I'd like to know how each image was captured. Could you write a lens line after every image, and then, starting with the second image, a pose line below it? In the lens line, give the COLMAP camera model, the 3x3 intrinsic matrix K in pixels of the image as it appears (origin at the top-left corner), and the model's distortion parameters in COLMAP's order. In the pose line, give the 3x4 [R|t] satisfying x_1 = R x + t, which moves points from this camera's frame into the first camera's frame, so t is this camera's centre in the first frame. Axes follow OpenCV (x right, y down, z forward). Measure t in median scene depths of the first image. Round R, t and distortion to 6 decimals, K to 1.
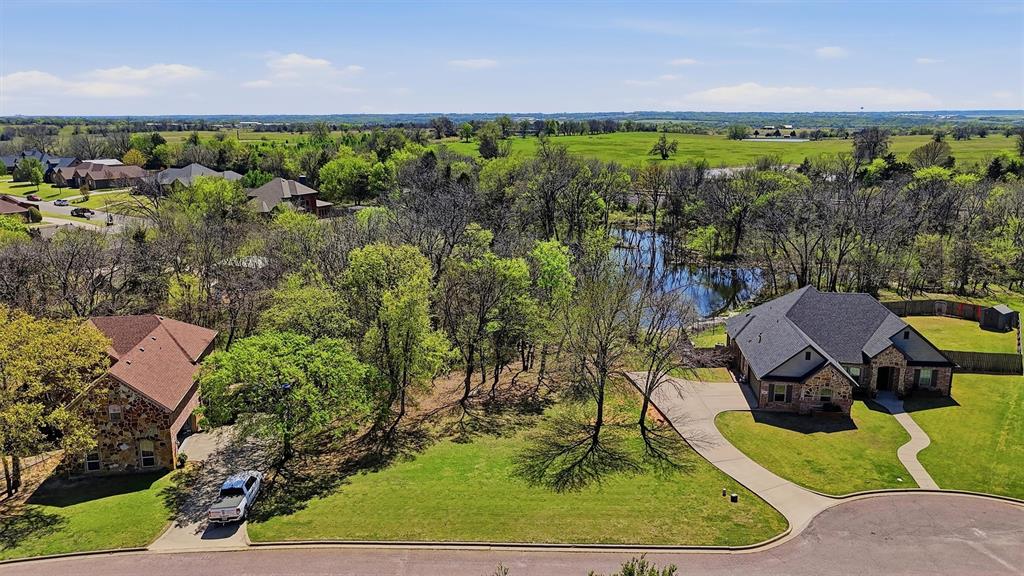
lens RADIAL K [[752.5, 0, 510.5], [0, 752.5, 292.4], [0, 0, 1]] dist [0.064266, -0.046509]
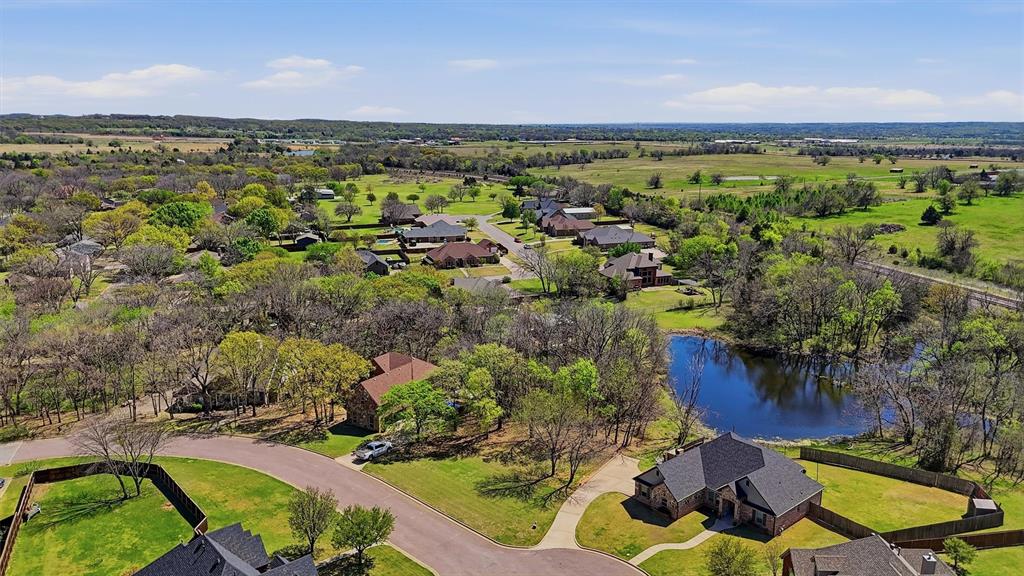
lens RADIAL K [[752.5, 0, 513.9], [0, 752.5, 290.2], [0, 0, 1]] dist [0.064266, -0.046509]
pose [[0.750331, 0.151929, -0.643367, 1.116460], [-0.158386, 0.986202, 0.048170, -0.318619], [0.641808, 0.065757, 0.764041, -0.416402]]
